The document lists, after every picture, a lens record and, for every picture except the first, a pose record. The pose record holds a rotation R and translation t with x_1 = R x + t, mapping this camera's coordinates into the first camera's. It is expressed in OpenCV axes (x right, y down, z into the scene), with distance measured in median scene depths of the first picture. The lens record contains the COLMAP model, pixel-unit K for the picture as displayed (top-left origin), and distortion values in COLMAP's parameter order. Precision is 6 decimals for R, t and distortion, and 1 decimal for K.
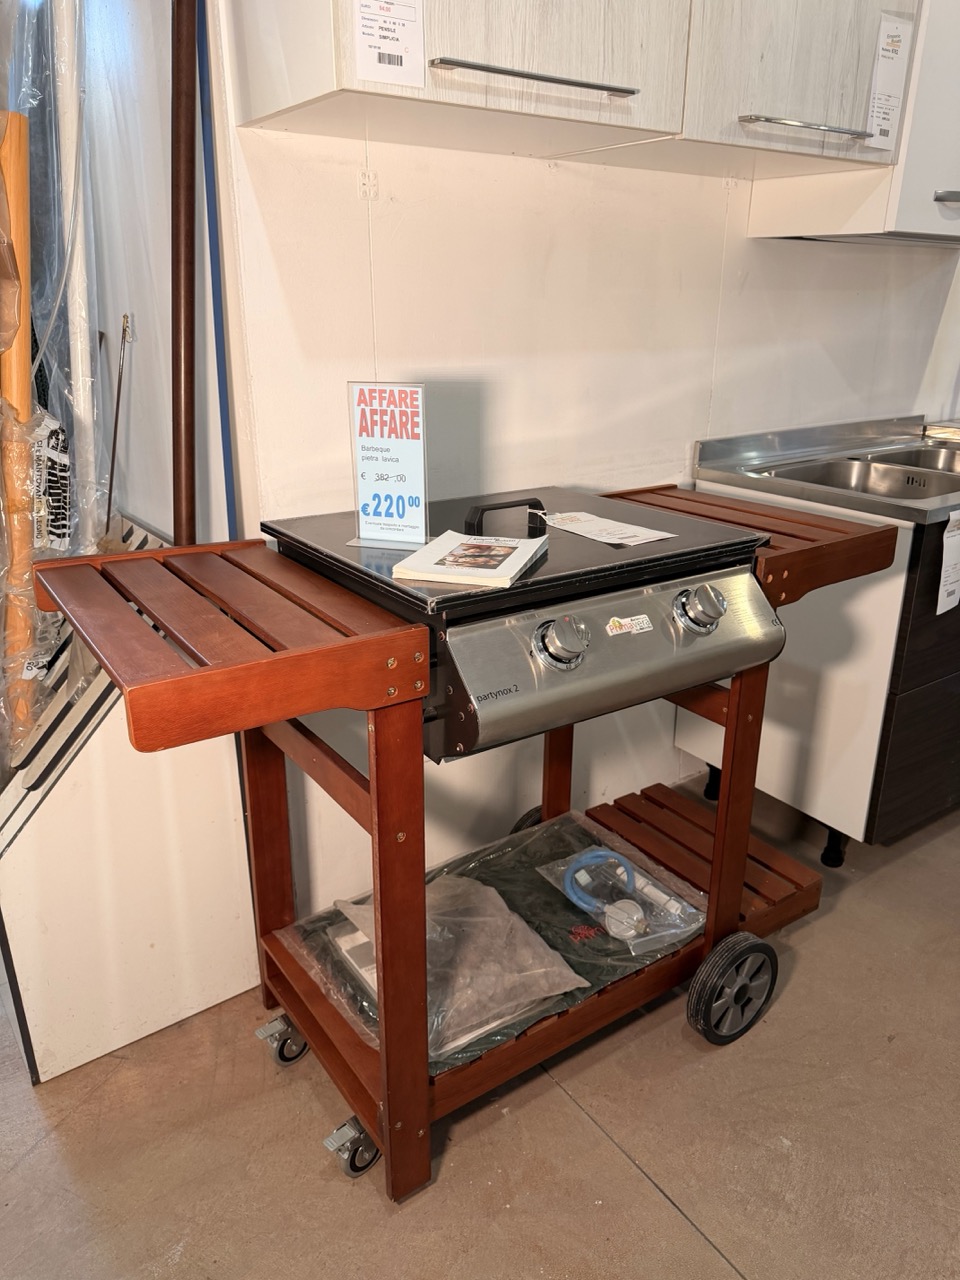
lens RADIAL K [[908.5, 0, 482.2], [0, 908.5, 632.4], [0, 0, 1]] dist [0.089542, -0.117879]
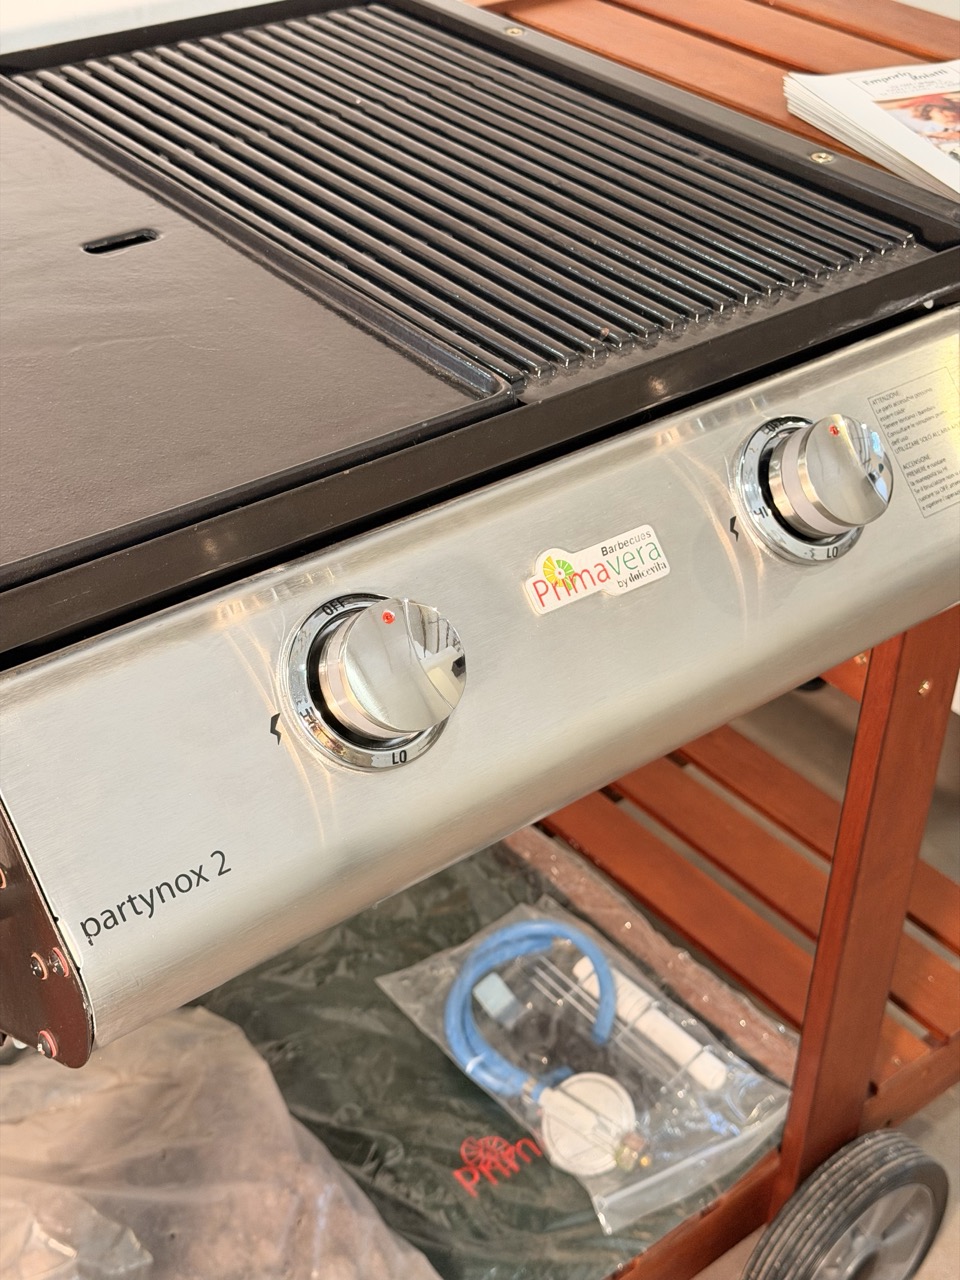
lens RADIAL K [[1801.7, 0, 482.2], [0, 1801.7, 627.3], [0, 0, 1]] dist [0.151421, -0.123958]
pose [[0.997062, -0.024324, 0.072630, 0.054375], [0.004263, 0.964391, 0.264447, -0.116151], [-0.076476, -0.263361, 0.961661, 0.282171]]
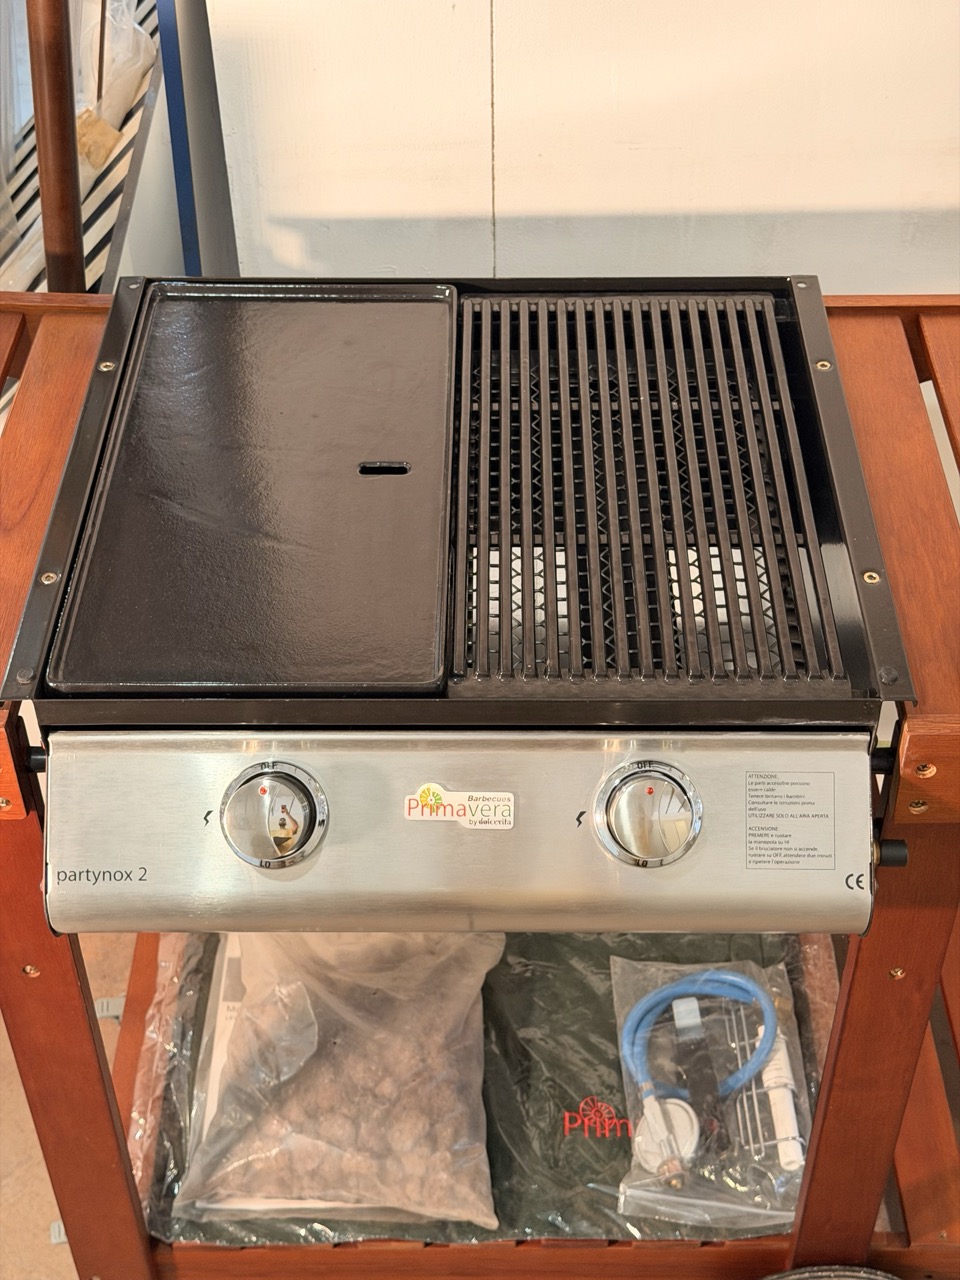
lens RADIAL K [[1801.7, 0, 482.2], [0, 1801.7, 627.3], [0, 0, 1]] dist [0.151421, -0.123958]
pose [[0.821636, 0.378252, -0.426427, 0.409423], [-0.184552, 0.884332, 0.428833, -0.384600], [0.539310, -0.273646, 0.796406, 0.180487]]
